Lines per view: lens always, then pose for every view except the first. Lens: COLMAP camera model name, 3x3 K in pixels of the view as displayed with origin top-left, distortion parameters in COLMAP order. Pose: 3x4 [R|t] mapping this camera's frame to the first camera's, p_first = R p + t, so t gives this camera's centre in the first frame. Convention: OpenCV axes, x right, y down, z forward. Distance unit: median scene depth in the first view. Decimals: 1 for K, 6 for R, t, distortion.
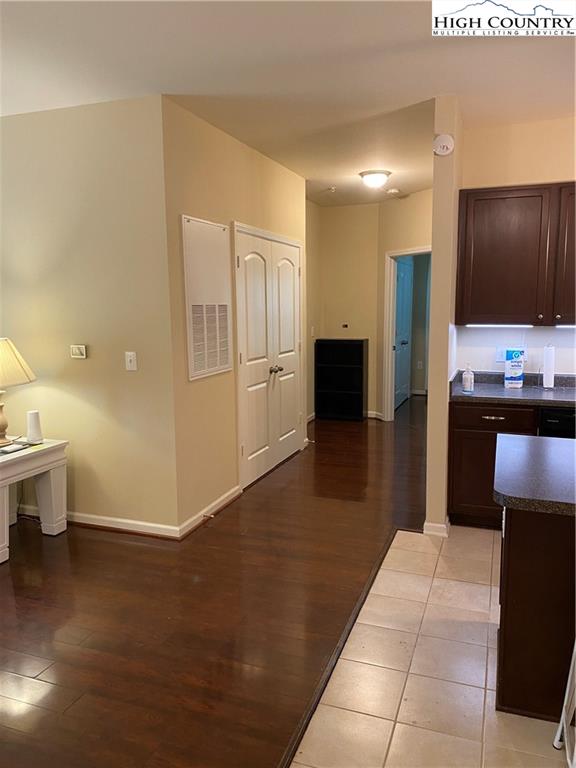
lens RADIAL K [[580.1, 0, 289.4], [0, 580.1, 385.9], [0, 0, 1]] dist [0.039959, -0.064755]
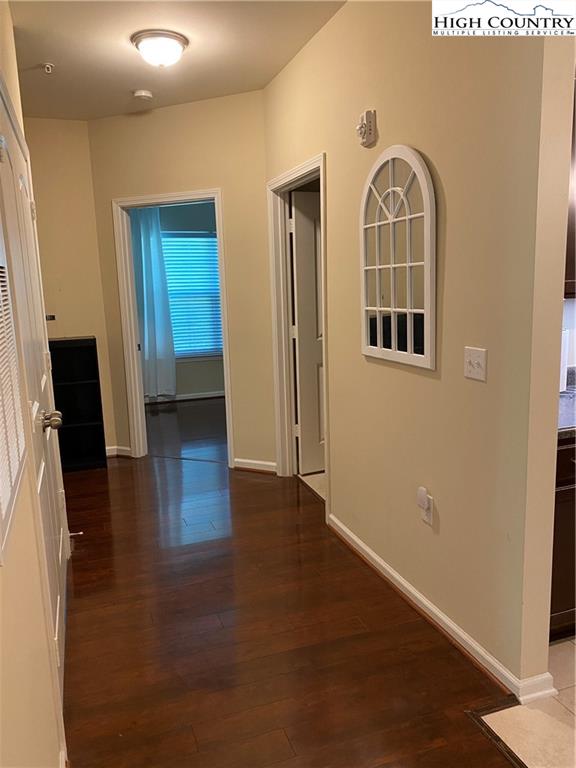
lens RADIAL K [[580.1, 0, 287.2], [0, 580.1, 381.3], [0, 0, 1]] dist [0.039959, -0.064755]
pose [[0.763148, -0.119338, 0.635109, -0.118299], [0.112284, 0.992339, 0.051541, -0.041850], [-0.636394, 0.031979, 0.770701, 0.384545]]
